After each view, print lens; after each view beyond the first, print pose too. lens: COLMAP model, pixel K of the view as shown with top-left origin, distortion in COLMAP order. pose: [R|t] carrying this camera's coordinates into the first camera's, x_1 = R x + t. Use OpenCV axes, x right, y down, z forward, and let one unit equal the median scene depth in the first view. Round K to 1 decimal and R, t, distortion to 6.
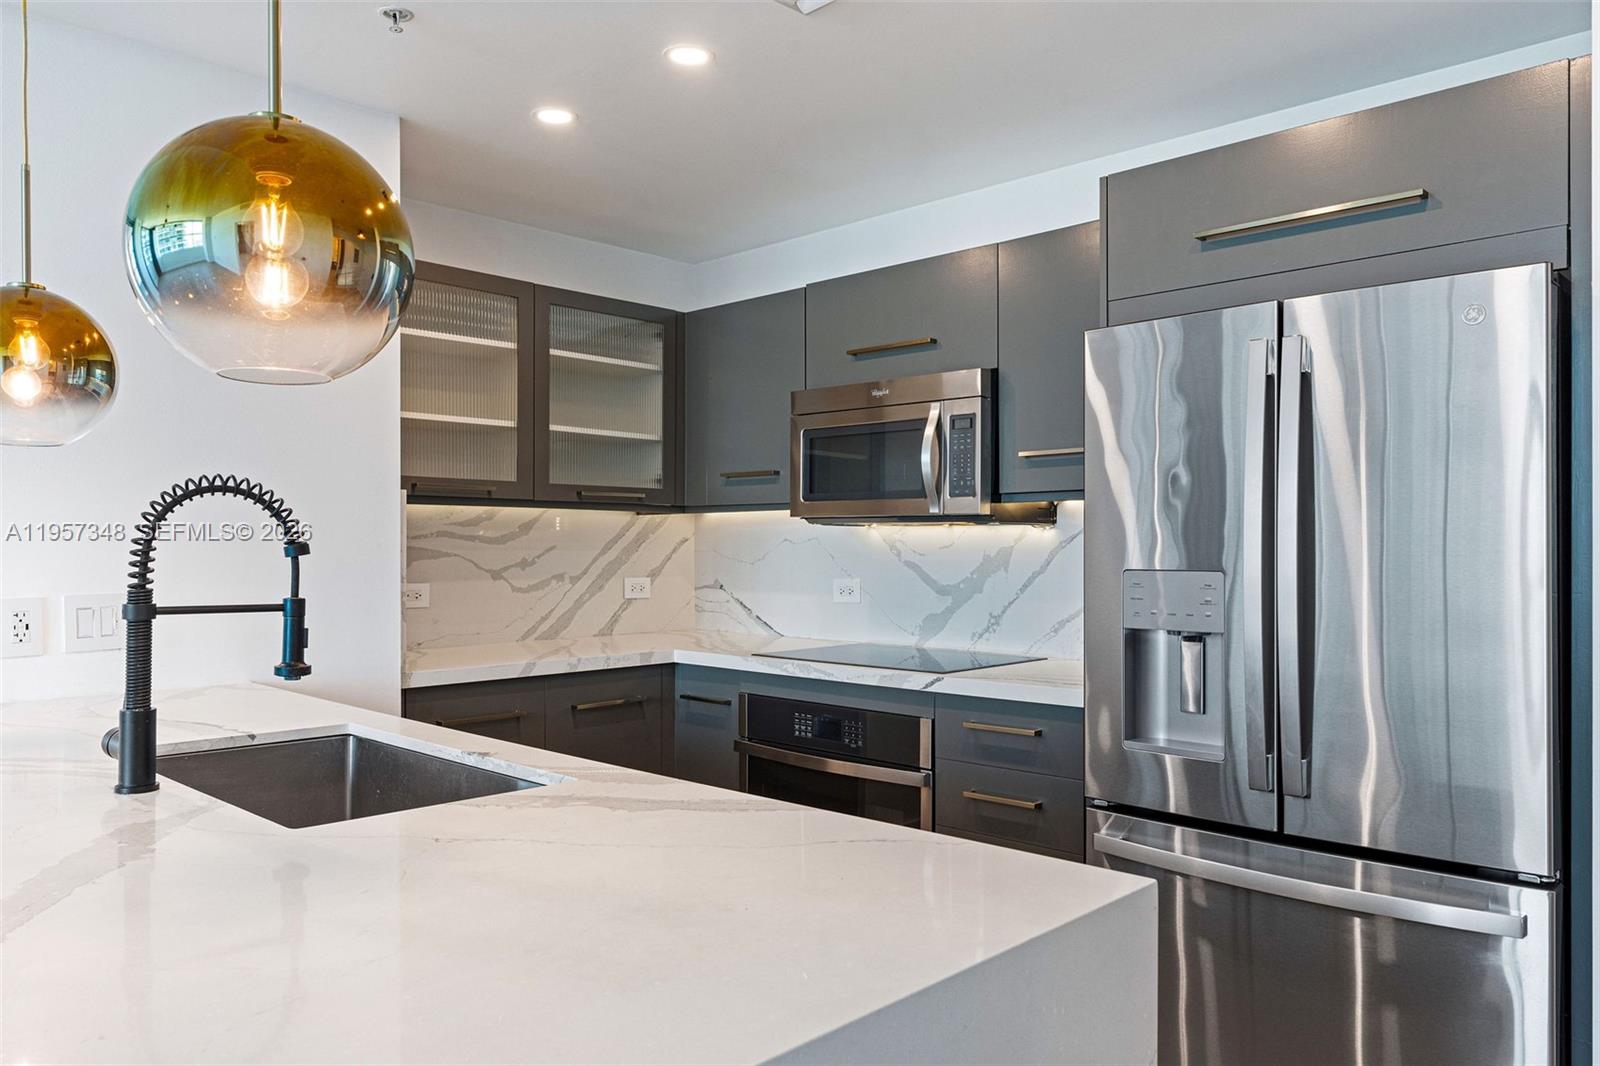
lens RADIAL K [[1136.7, 0, 799.7], [0, 1136.7, 533.9], [0, 0, 1]] dist [0.003443, -0.000692]
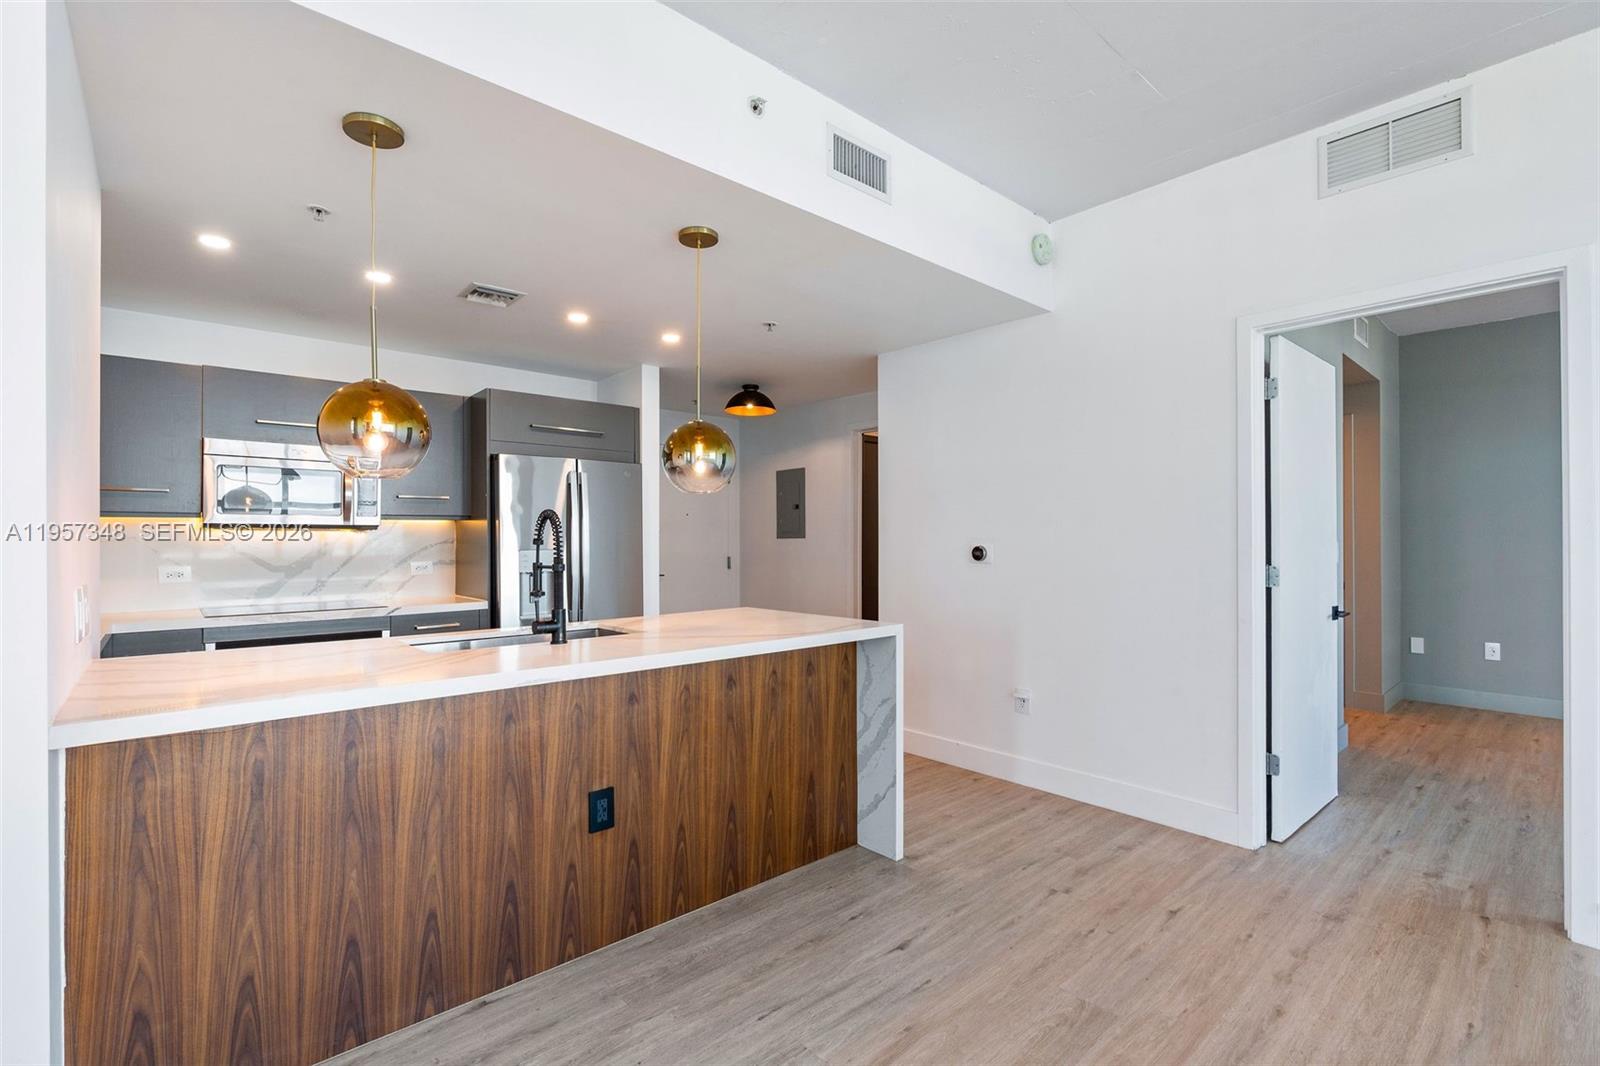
lens RADIAL K [[718.2, 0, 792.2], [0, 718.2, 535.6], [0, 0, 1]] dist [-0.010836, 0.003653]
pose [[0.078813, 0.006472, 0.996868, -0.873417], [-0.004606, 0.999971, -0.006128, 0.003557], [-0.996879, -0.004109, 0.078840, 0.168750]]
